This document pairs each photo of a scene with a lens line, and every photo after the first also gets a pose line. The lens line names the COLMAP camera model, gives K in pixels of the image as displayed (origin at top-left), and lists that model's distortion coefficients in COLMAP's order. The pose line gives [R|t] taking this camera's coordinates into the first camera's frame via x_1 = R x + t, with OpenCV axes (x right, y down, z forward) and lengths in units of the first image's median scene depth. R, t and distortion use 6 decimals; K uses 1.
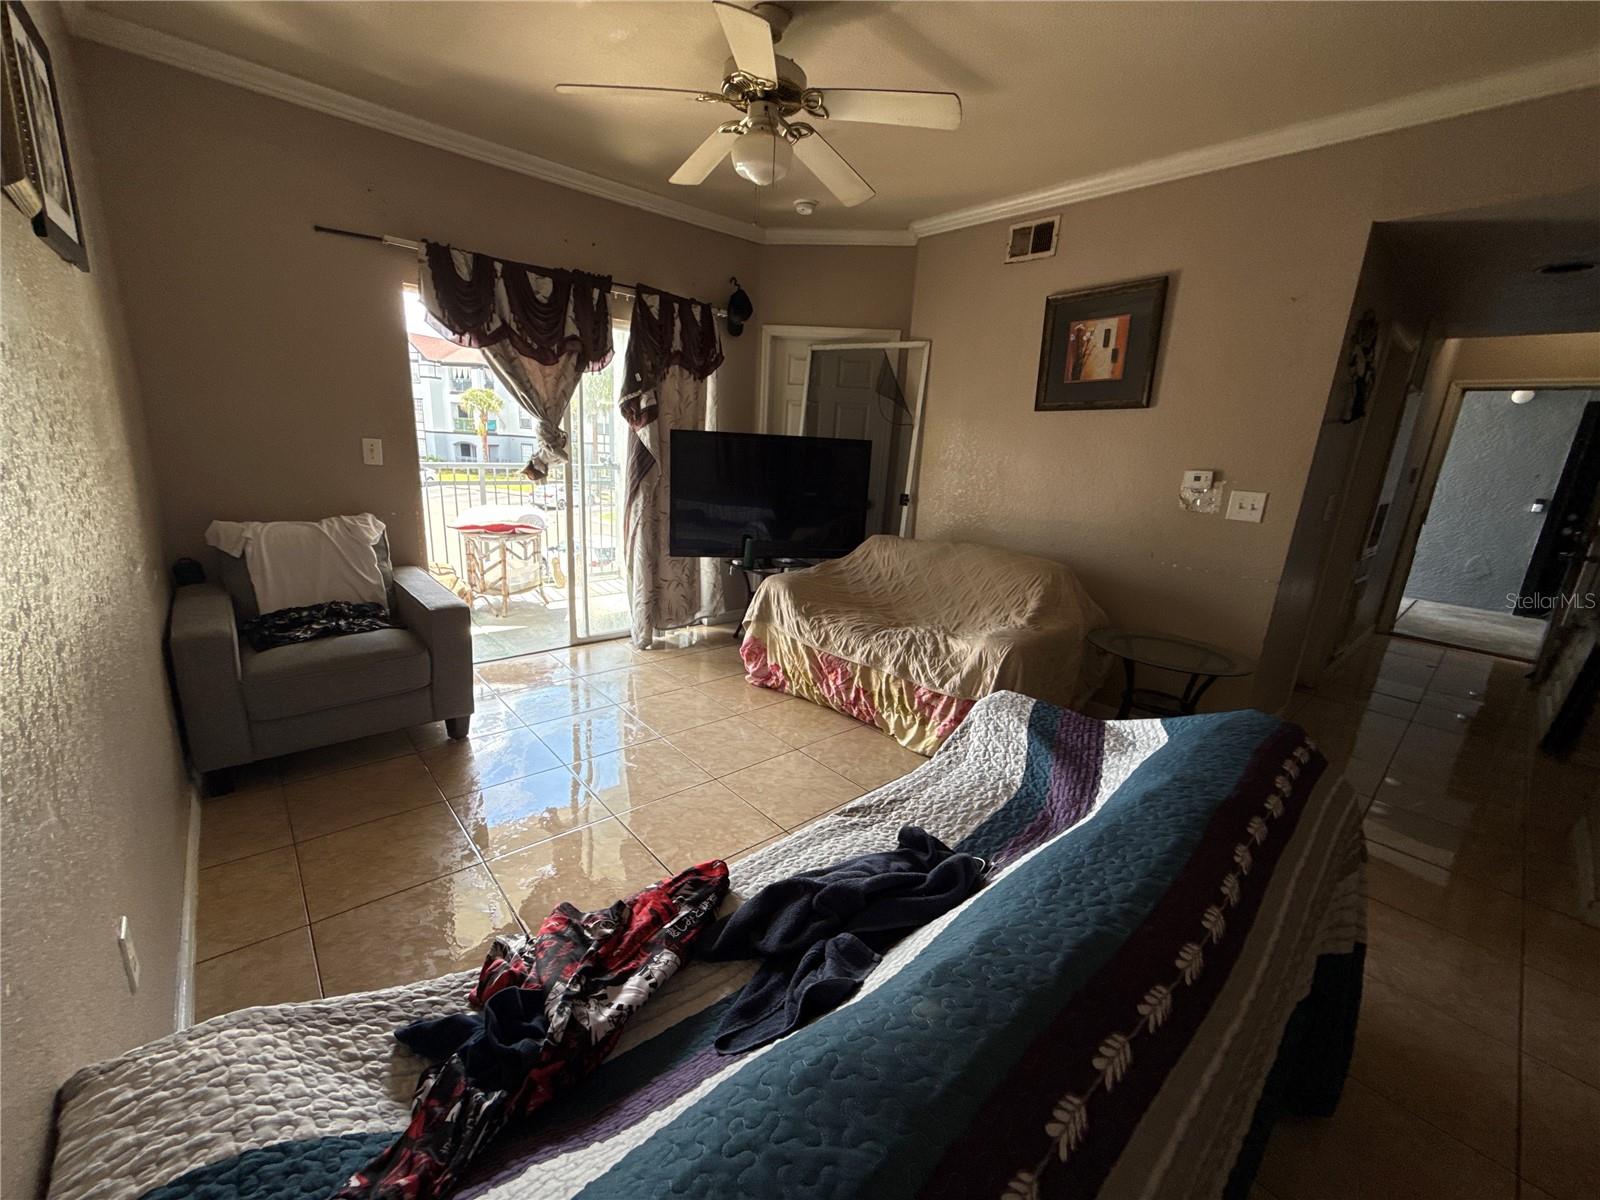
lens RADIAL K [[640.6, 0, 800.1], [0, 640.6, 605.5], [0, 0, 1]] dist [-0.000429, -0.000151]
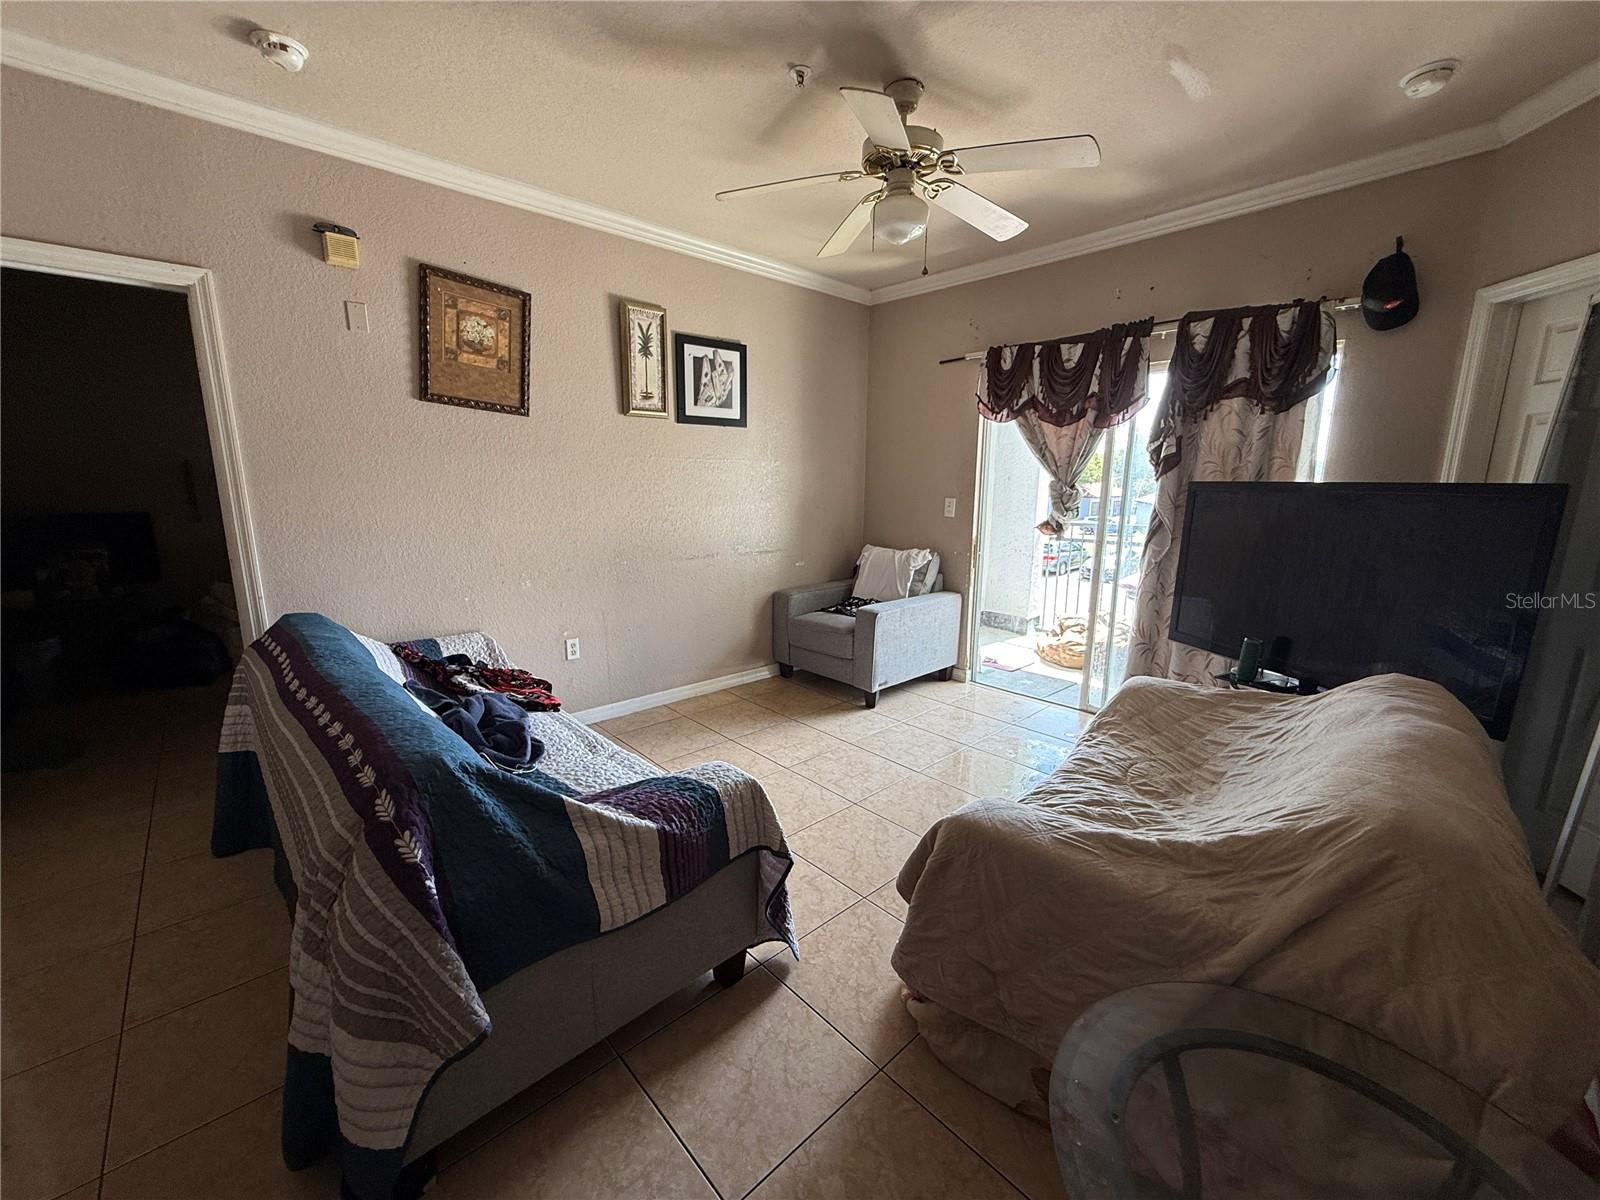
lens RADIAL K [[635.8, 0, 794.2], [0, 635.8, 602.2], [0, 0, 1]] dist [-0.000894, 0.000205]
pose [[0.018390, 0.137850, -0.990282, 0.643095], [-0.262964, 0.956247, 0.128229, -0.115220], [0.964630, 0.258050, 0.053835, 0.576232]]
